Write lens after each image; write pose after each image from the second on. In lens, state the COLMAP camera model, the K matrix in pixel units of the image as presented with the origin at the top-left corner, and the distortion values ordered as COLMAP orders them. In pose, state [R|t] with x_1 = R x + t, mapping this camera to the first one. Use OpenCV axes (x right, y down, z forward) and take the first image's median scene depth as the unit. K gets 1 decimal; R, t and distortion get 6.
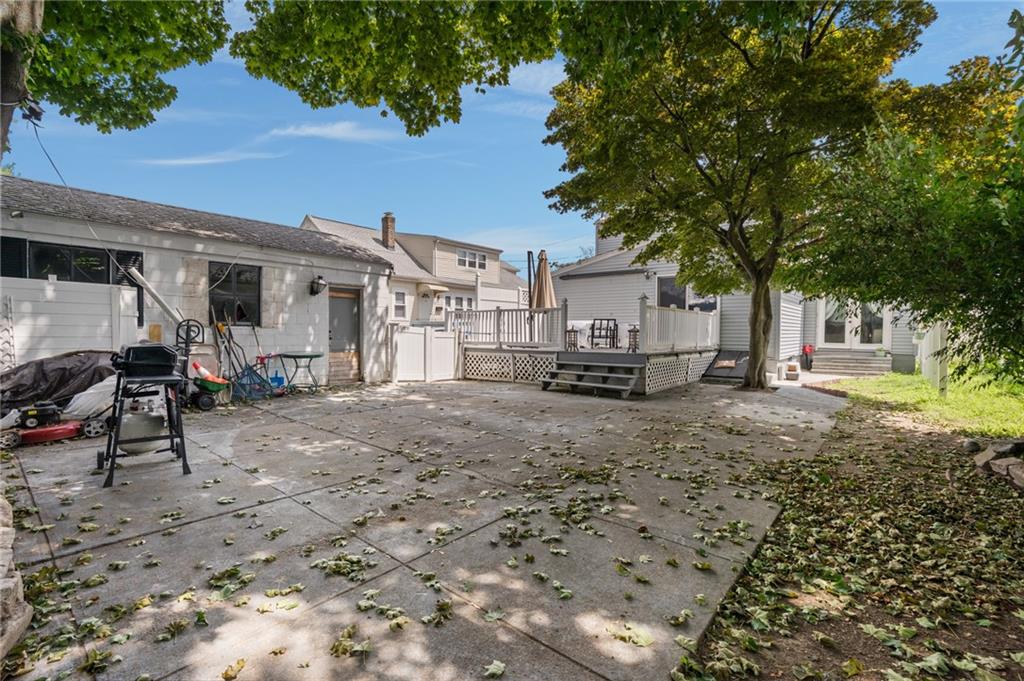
lens RADIAL K [[466.4, 0, 507.3], [0, 466.4, 337.5], [0, 0, 1]] dist [-0.000118, 0.000050]
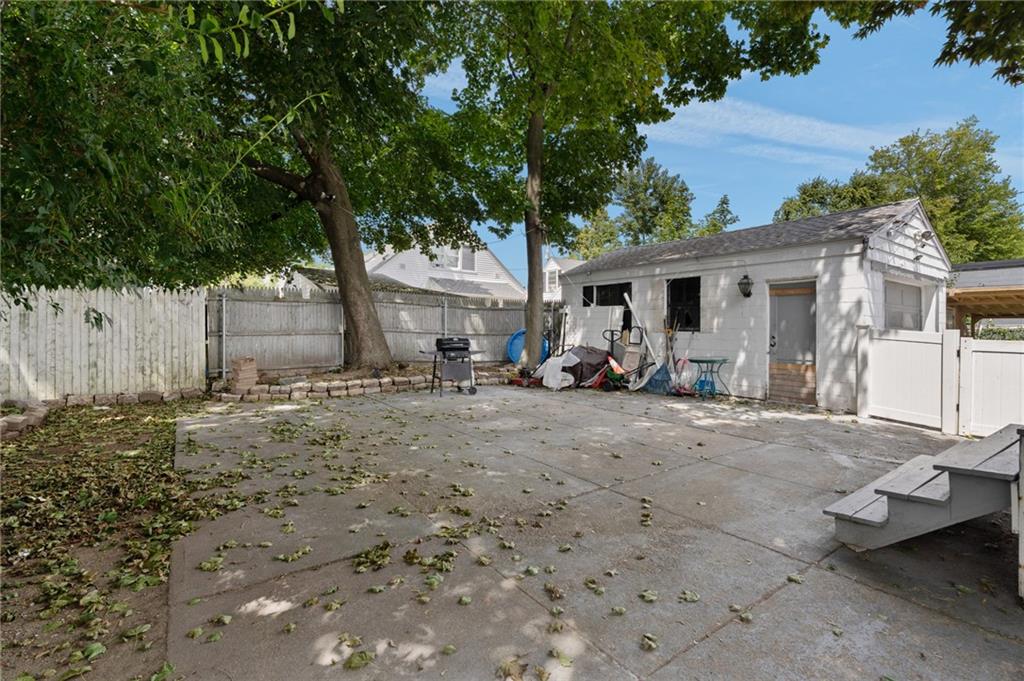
lens RADIAL K [[466.4, 0, 511.2], [0, 466.4, 337.4], [0, 0, 1]] dist [-0.000118, 0.000050]
pose [[-0.243995, -0.011119, -0.969713, 0.536076], [-0.035453, 0.999368, -0.002539, 0.007503], [0.969128, 0.033760, -0.244235, 0.710716]]
